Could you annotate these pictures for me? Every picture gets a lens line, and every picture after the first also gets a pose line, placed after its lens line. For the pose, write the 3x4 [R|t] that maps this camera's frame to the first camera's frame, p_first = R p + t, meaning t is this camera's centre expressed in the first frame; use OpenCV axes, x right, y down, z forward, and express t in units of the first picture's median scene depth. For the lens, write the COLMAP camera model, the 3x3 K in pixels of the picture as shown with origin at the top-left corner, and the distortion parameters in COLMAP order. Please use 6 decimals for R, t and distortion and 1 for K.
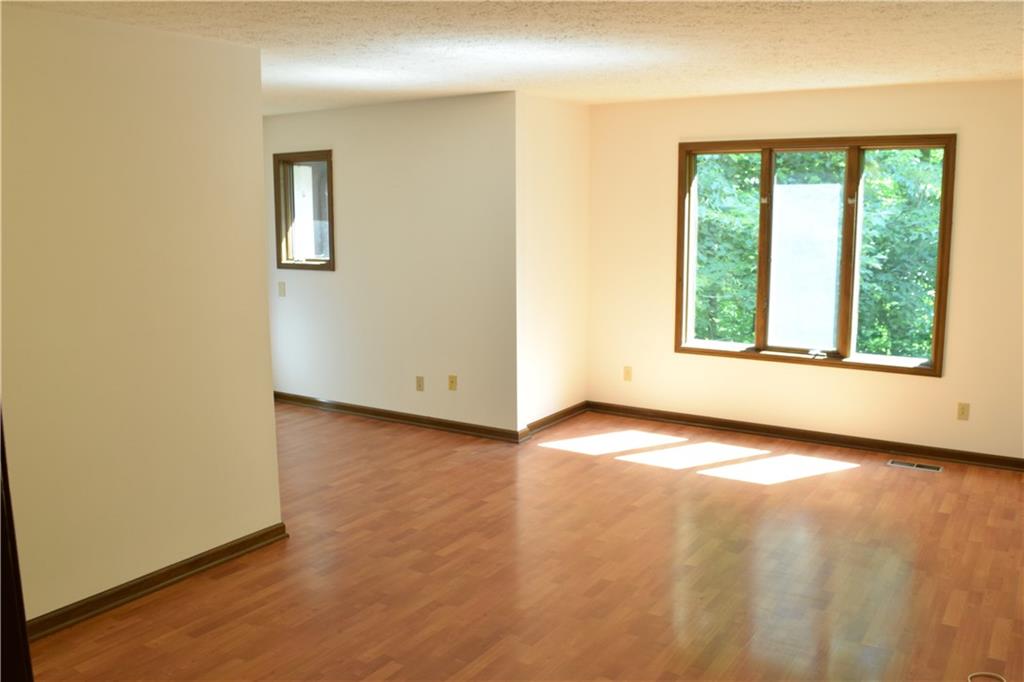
lens RADIAL K [[856.9, 0, 512.0], [0, 856.9, 341.0], [0, 0, 1]] dist [-0.132885, -0.000560]
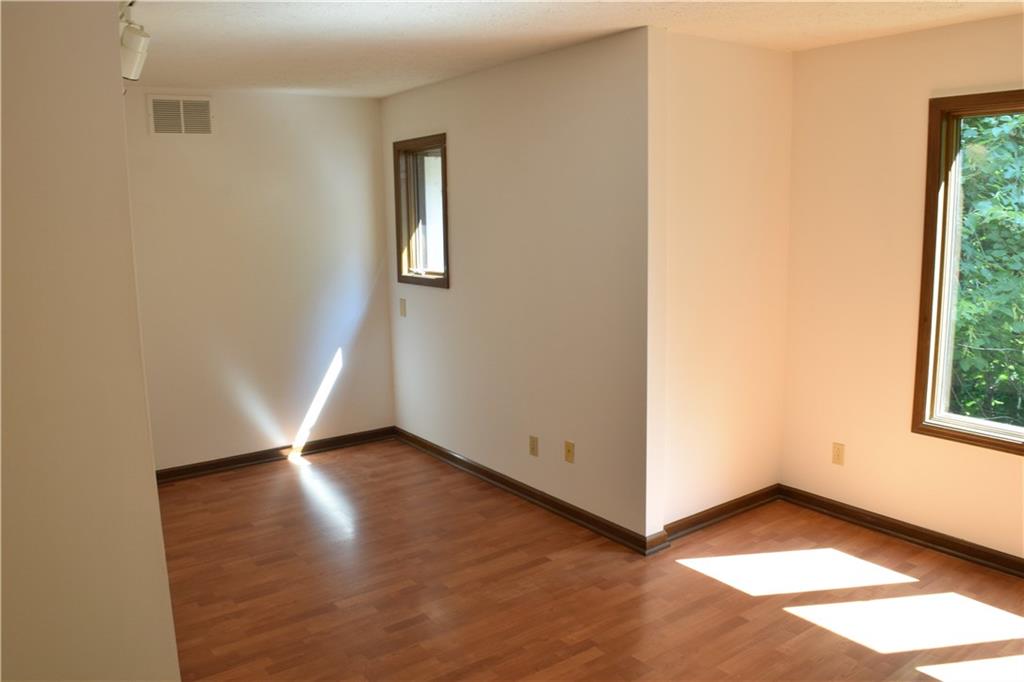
lens RADIAL K [[785.2, 0, 512.0], [0, 785.2, 341.0], [0, 0, 1]] dist [-0.105422, 0.000775]
pose [[0.931189, 0.046988, -0.361495, 0.115819], [-0.039834, 0.998836, 0.027219, -0.058871], [0.362353, -0.010946, 0.931977, 0.362027]]
